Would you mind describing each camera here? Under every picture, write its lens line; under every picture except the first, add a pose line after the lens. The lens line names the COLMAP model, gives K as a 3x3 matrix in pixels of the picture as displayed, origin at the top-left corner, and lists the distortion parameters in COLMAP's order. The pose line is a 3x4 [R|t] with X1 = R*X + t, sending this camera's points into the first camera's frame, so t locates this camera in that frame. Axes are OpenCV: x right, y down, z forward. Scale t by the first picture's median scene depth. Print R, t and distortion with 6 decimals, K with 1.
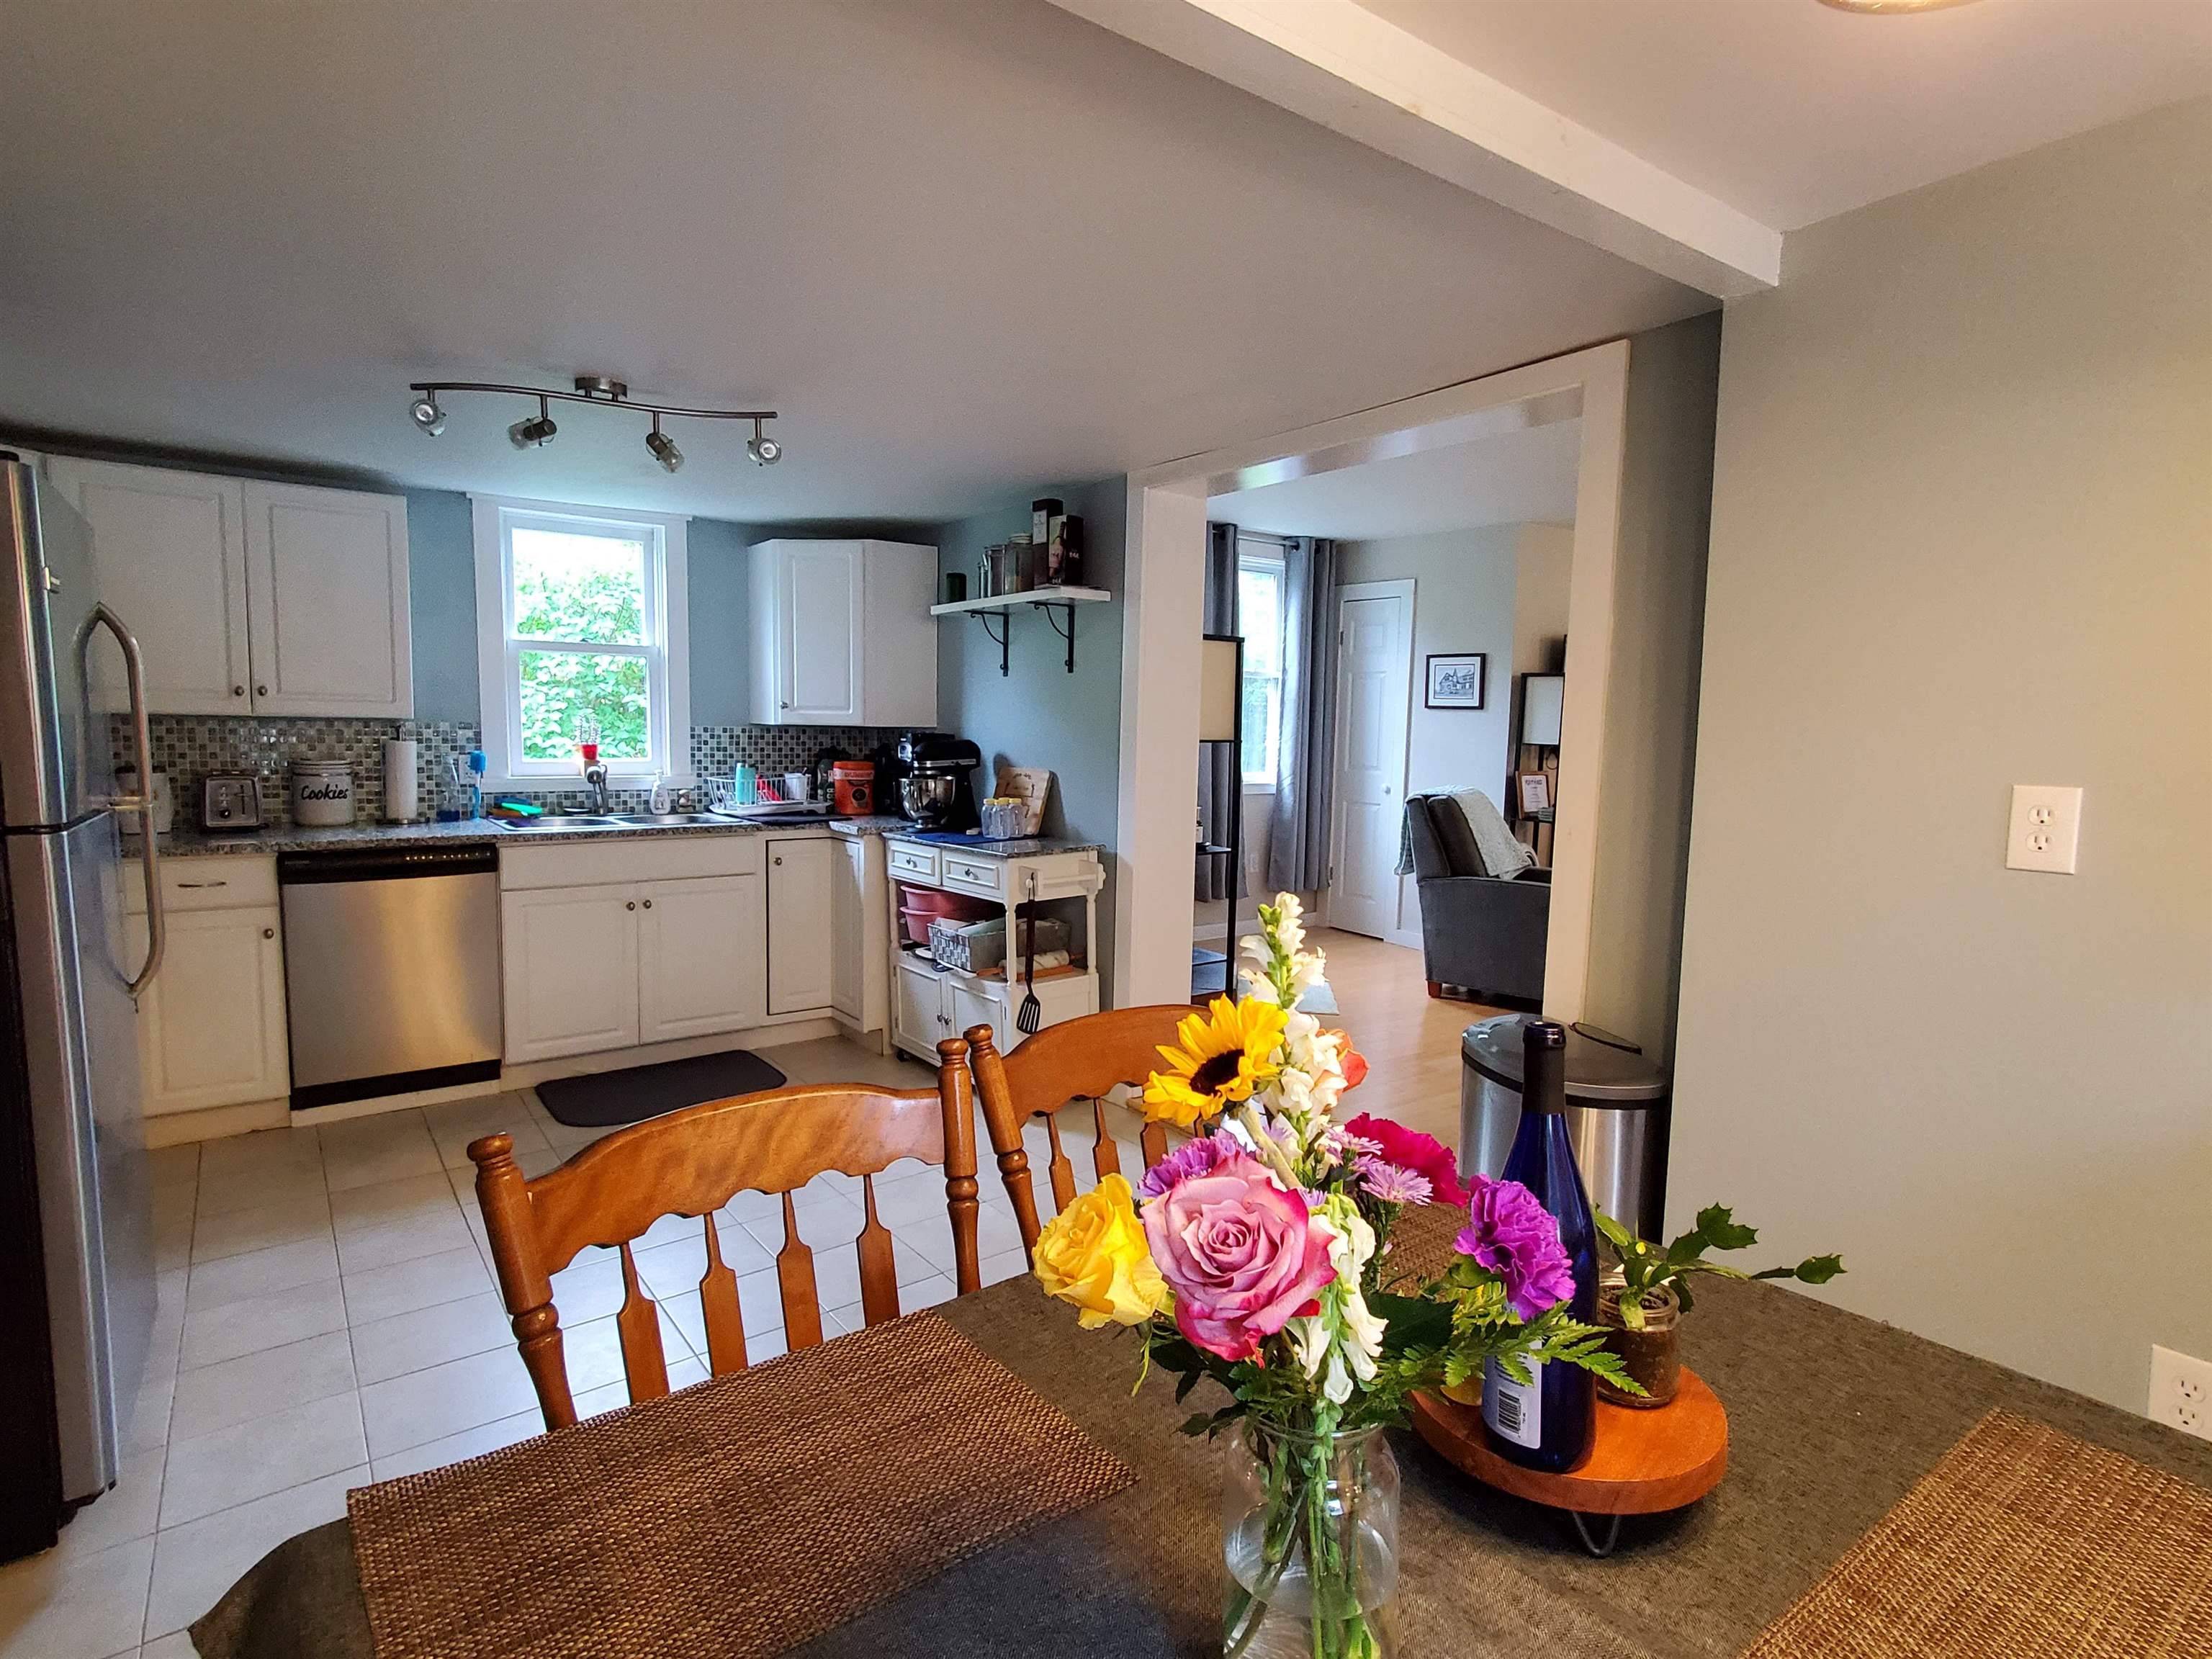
lens RADIAL K [[1138.5, 0, 1106.0], [0, 1138.5, 829.5], [0, 0, 1]] dist [0.024458, 0.000775]
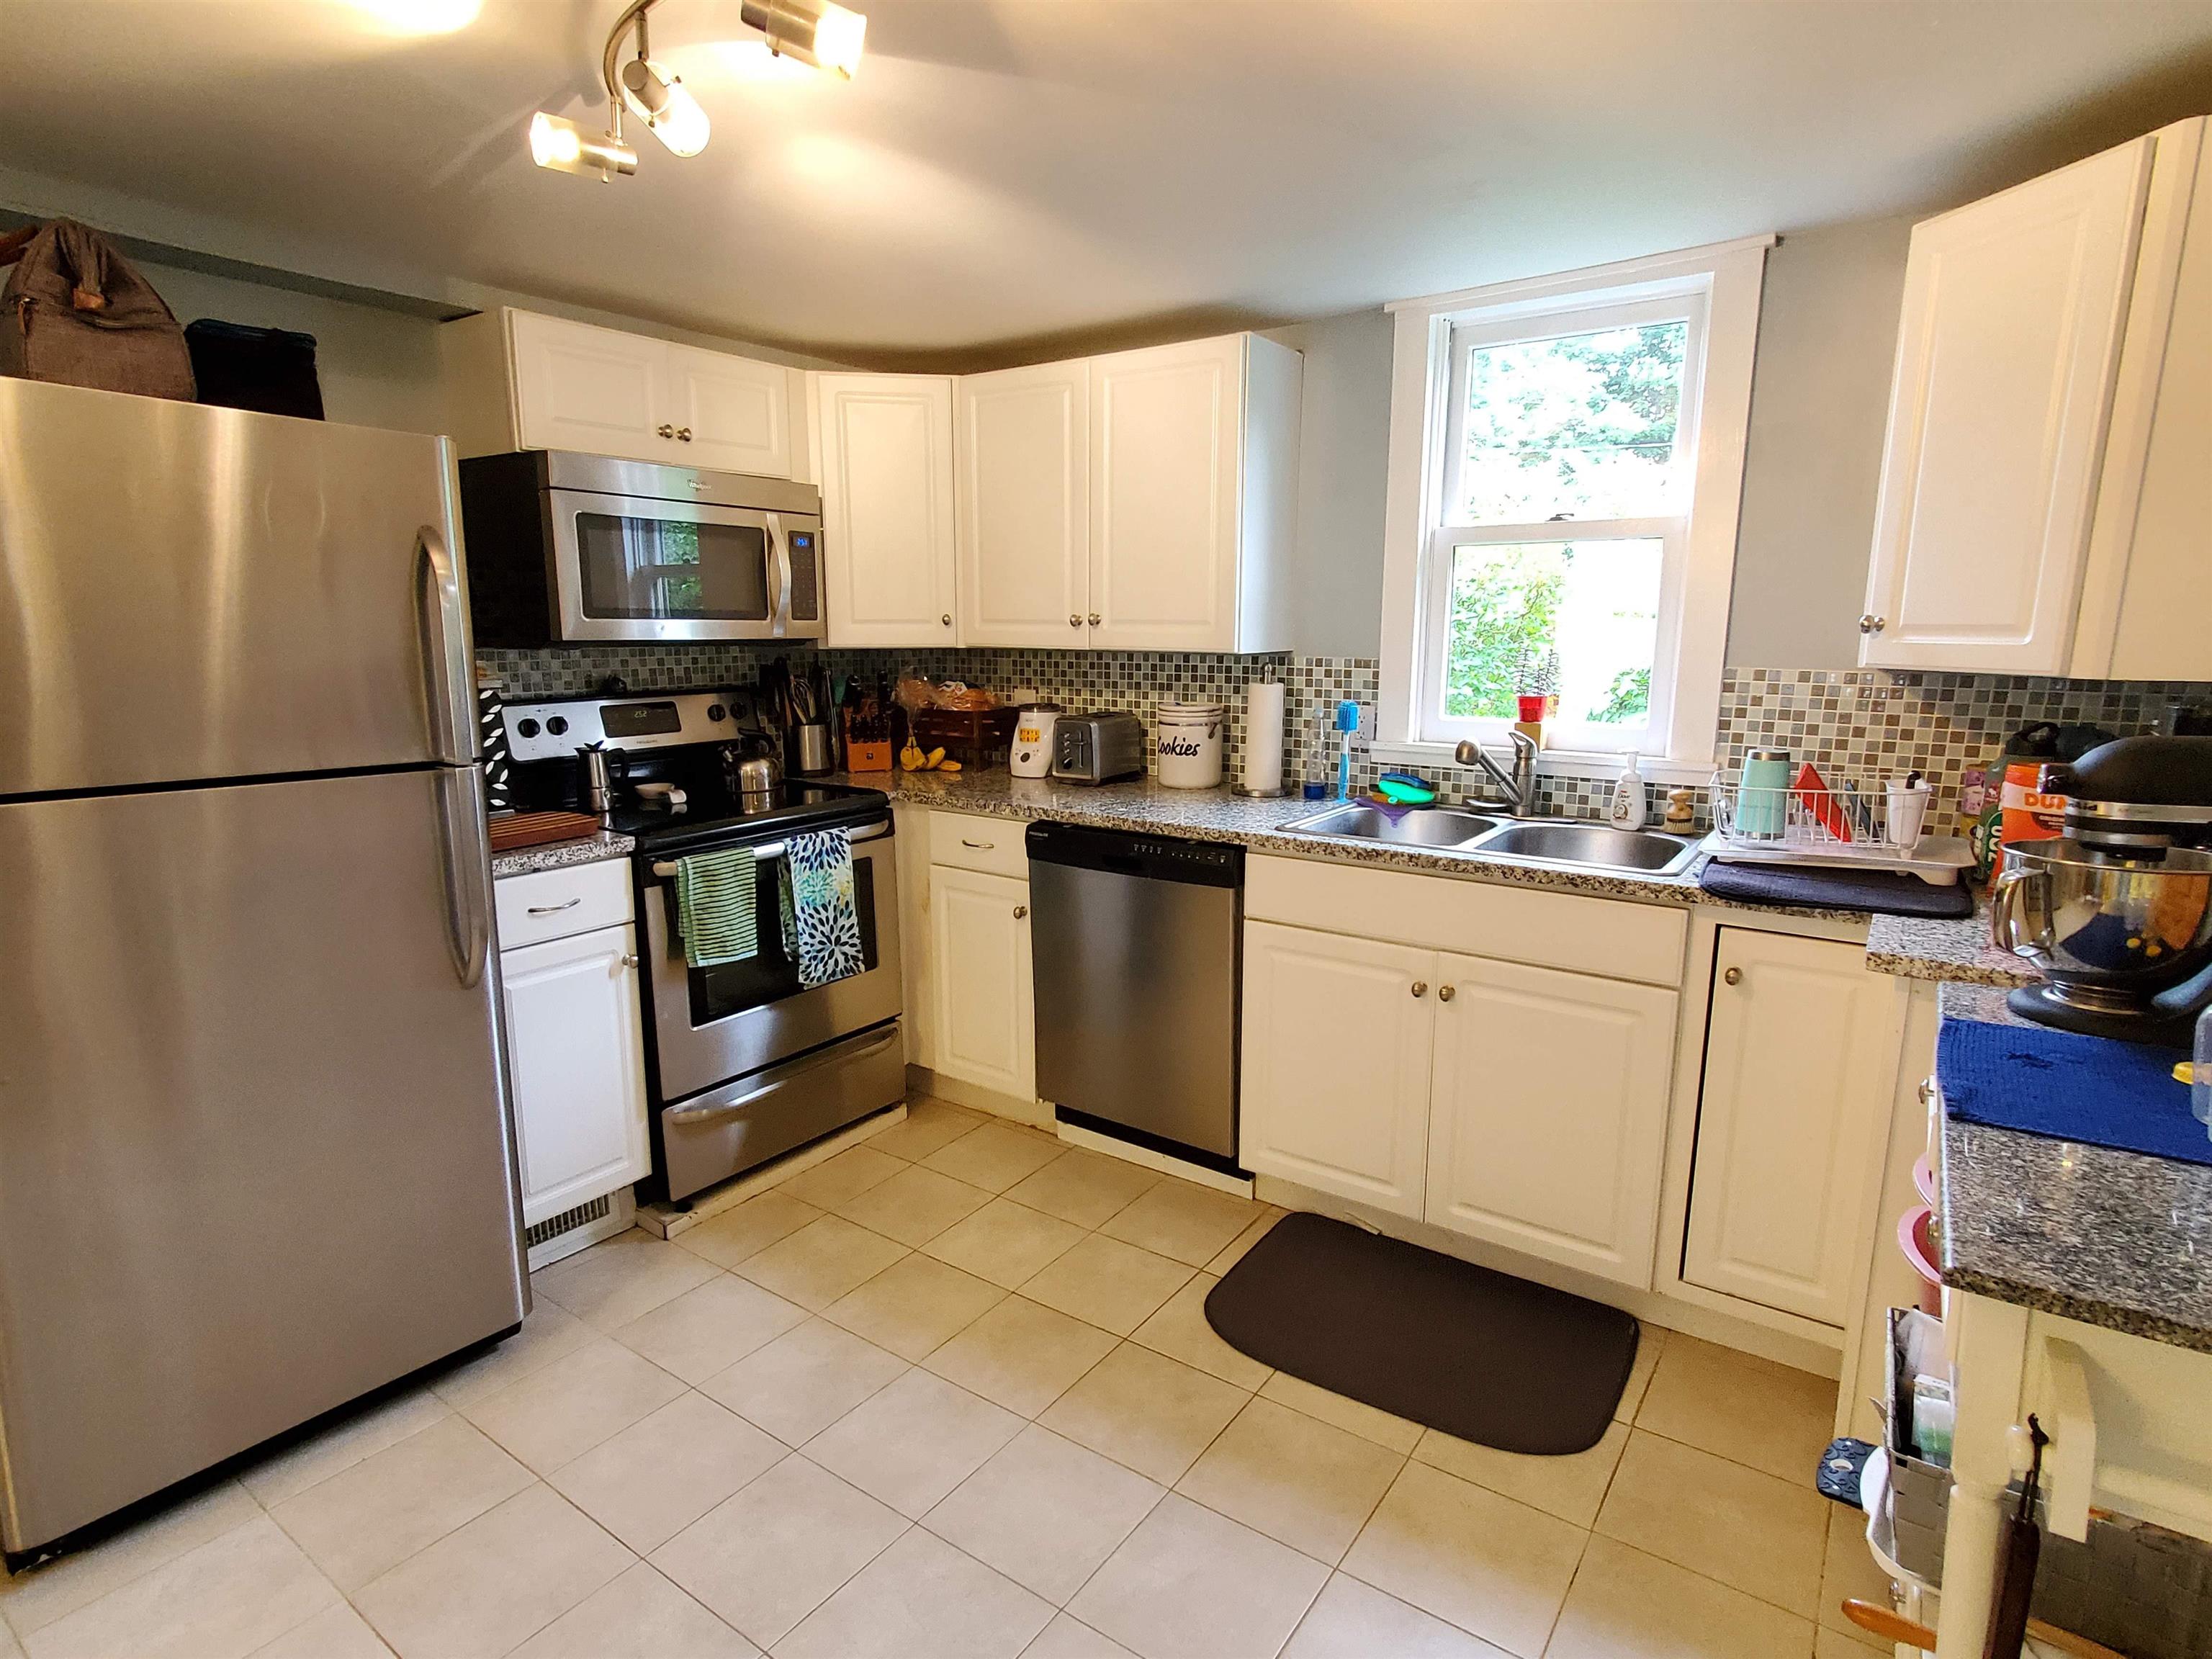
lens RADIAL K [[1138.5, 0, 1106.0], [0, 1138.5, 829.5], [0, 0, 1]] dist [0.024458, 0.000775]
pose [[0.331678, 0.152250, -0.931026, 0.042175], [-0.092844, 0.987368, 0.128388, -0.066554], [0.938813, 0.043857, 0.341624, 0.637136]]
